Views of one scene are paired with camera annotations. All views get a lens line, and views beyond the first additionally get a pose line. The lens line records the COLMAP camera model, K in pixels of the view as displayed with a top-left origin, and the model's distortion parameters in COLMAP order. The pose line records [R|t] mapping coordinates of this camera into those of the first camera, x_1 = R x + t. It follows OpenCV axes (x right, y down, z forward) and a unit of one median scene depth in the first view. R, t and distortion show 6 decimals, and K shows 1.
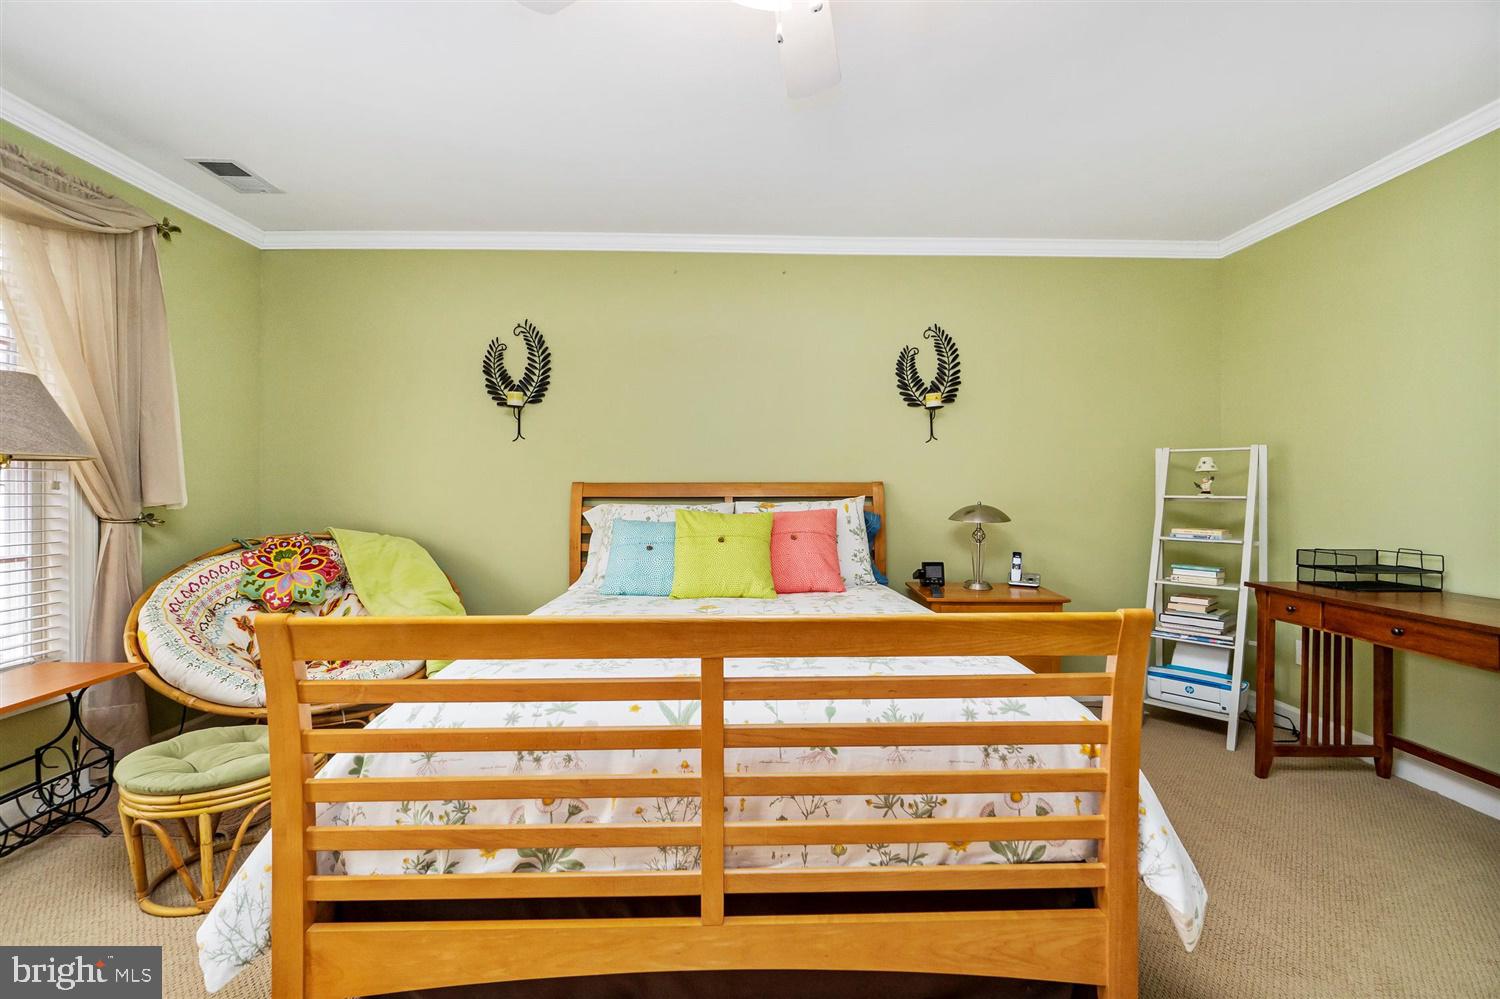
lens RADIAL K [[666.7, 0, 750.0], [0, 666.7, 499.5], [0, 0, 1]] dist [-0.008201, -0.000521]
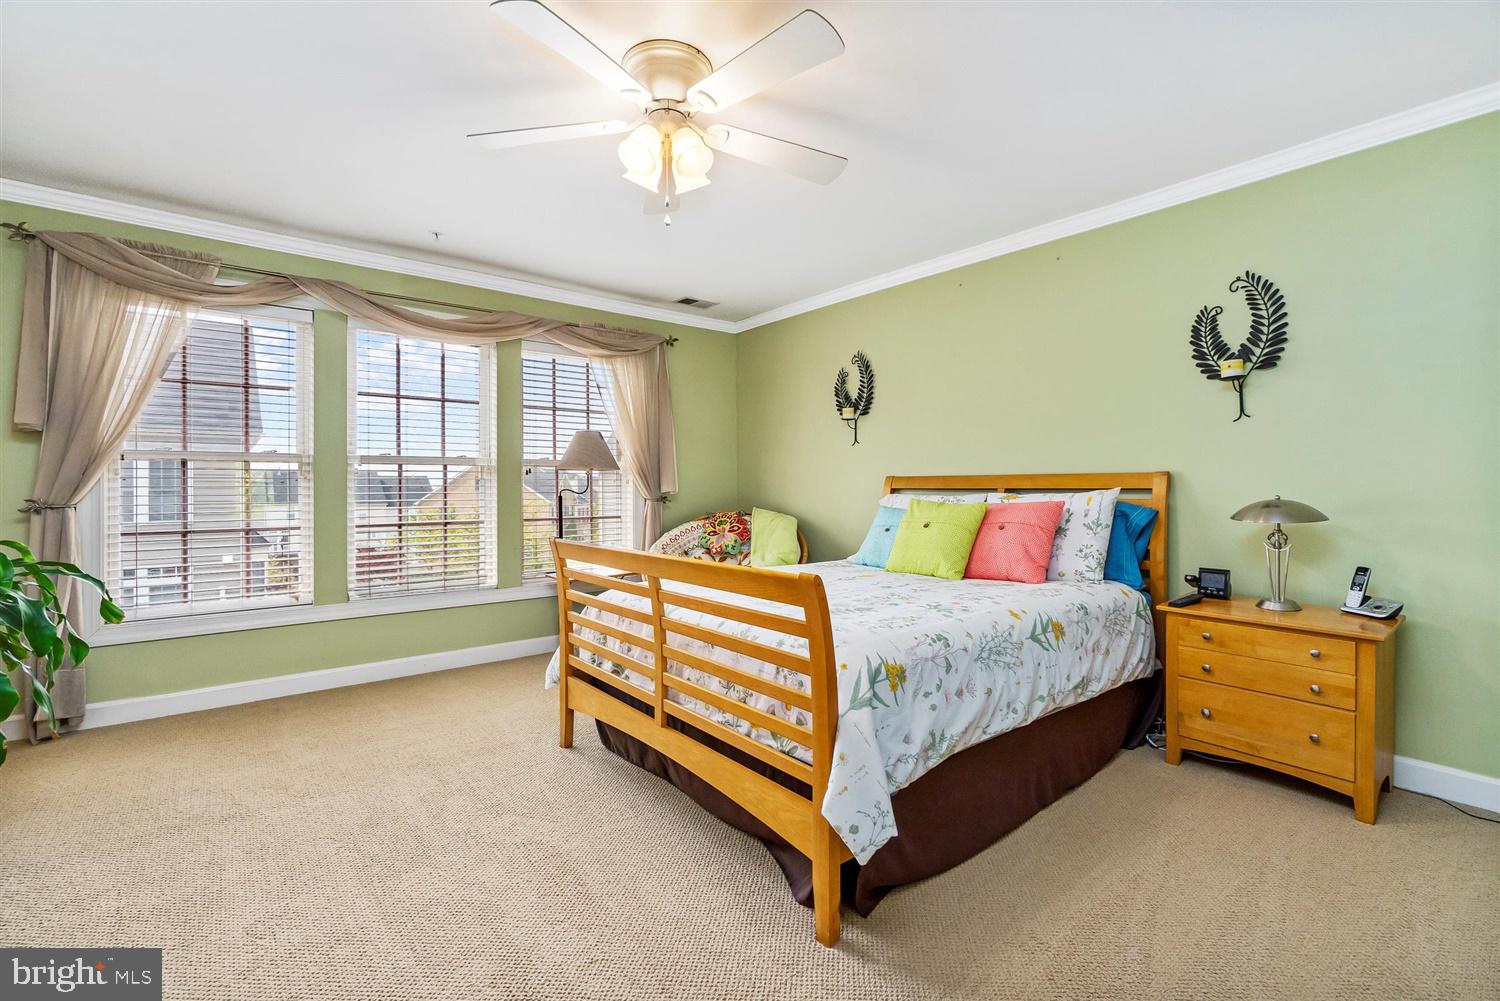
lens RADIAL K [[690.6, 0, 748.8], [0, 690.6, 493.7], [0, 0, 1]] dist [0.001396, -0.000220]
pose [[0.589753, 0.009248, -0.807531, 0.719713], [-0.004306, 0.999956, 0.008307, -0.003240], [0.807572, -0.001421, 0.589767, 0.042158]]
